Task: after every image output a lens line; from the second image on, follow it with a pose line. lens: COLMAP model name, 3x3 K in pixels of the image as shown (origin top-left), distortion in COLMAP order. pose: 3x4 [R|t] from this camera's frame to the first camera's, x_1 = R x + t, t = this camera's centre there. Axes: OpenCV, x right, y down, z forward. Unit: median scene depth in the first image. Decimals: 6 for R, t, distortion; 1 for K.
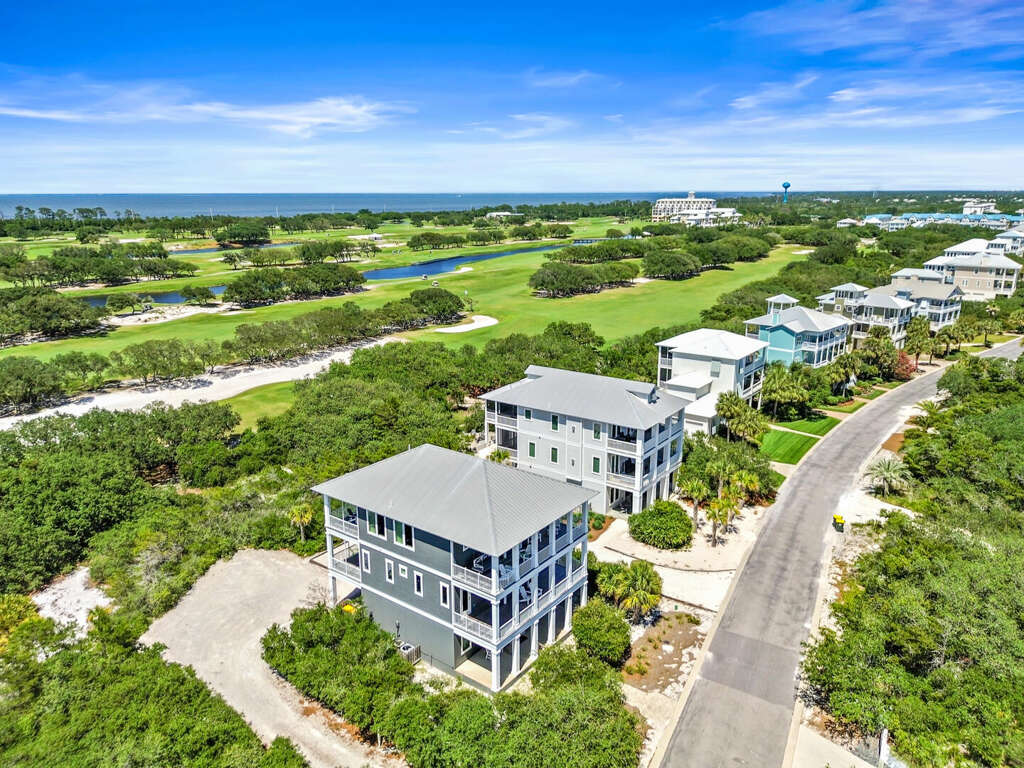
lens RADIAL K [[726.3, 0, 512.0], [0, 726.3, 384.0], [0, 0, 1]] dist [0.055557, -0.055189]
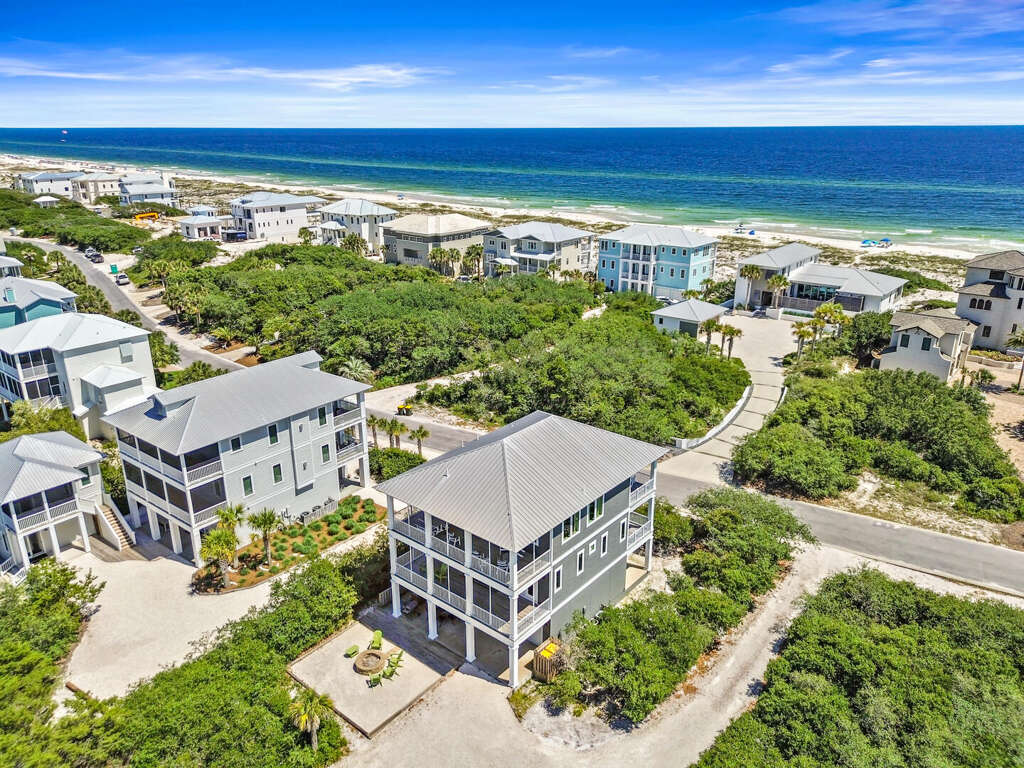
lens RADIAL K [[726.3, 0, 512.0], [0, 726.3, 384.0], [0, 0, 1]] dist [0.055557, -0.055189]
pose [[0.047510, -0.324363, 0.944739, -0.618274], [0.254096, 0.918618, 0.302617, -0.160458], [-0.966011, 0.225677, 0.126063, 0.584174]]
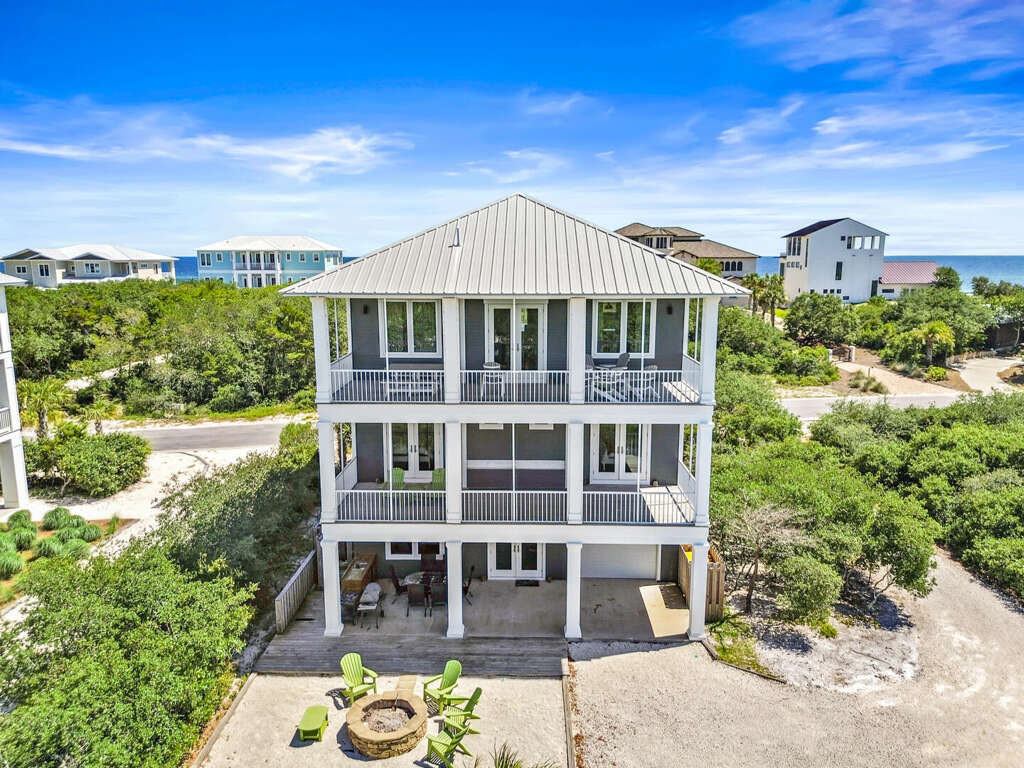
lens RADIAL K [[726.3, 0, 512.0], [0, 726.3, 384.0], [0, 0, 1]] dist [0.055557, -0.055189]
pose [[-0.582077, -0.134825, 0.801878, -0.330118], [0.209656, 0.927929, 0.308207, 0.036746], [-0.785640, 0.347519, -0.511860, 0.858698]]
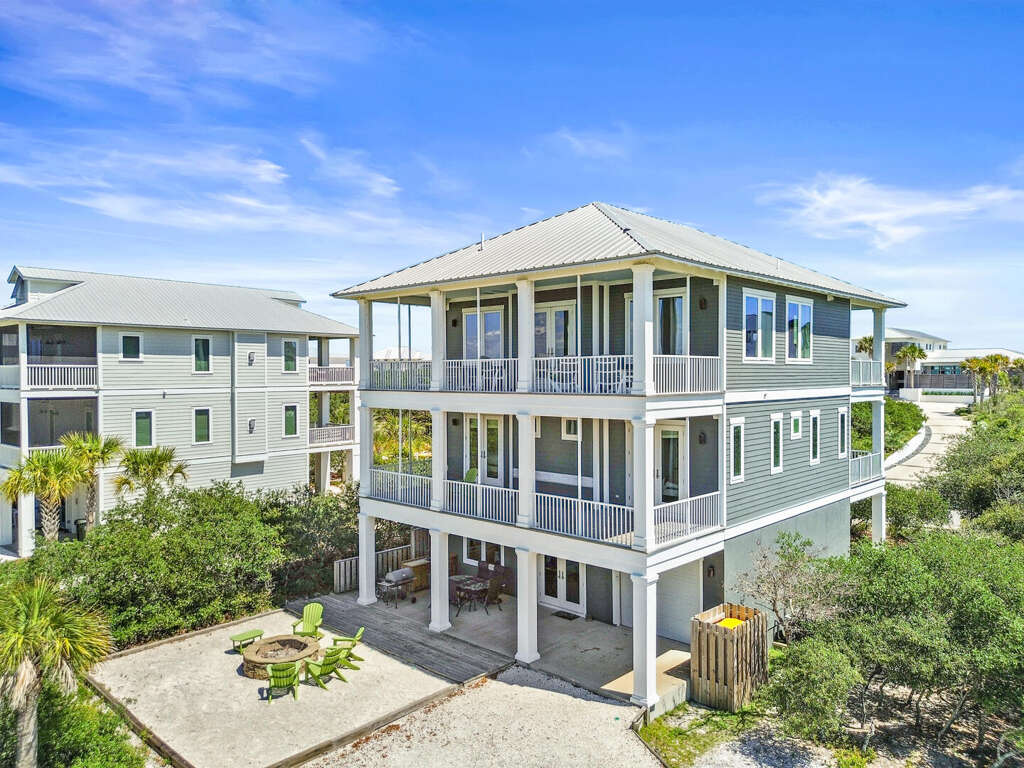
lens RADIAL K [[726.3, 0, 512.0], [0, 726.3, 384.0], [0, 0, 1]] dist [0.055557, -0.055189]
pose [[0.107538, -0.007565, 0.994172, -0.376276], [0.253095, 0.967234, -0.020017, 0.124559], [-0.961446, 0.253773, 0.105929, 0.695366]]
